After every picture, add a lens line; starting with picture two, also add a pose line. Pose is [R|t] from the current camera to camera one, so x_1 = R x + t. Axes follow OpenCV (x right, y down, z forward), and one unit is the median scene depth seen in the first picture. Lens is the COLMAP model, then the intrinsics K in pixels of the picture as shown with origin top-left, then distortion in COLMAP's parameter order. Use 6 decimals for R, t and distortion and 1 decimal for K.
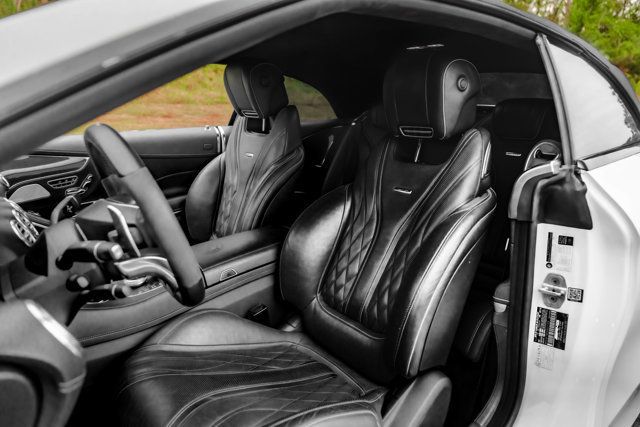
lens RADIAL K [[431.1, 0, 320.0], [0, 431.1, 213.5], [0, 0, 1]] dist [-0.002955, 0.000153]
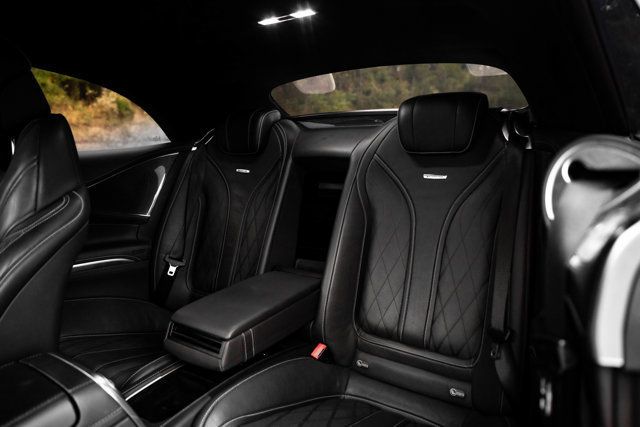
lens RADIAL K [[431.1, 0, 320.0], [0, 431.1, 213.5], [0, 0, 1]] dist [-0.002955, 0.000153]
pose [[0.954548, -0.091433, 0.283686, 0.086143], [0.112710, 0.991841, -0.059571, -0.061903], [-0.275925, 0.088838, 0.957065, 0.419085]]
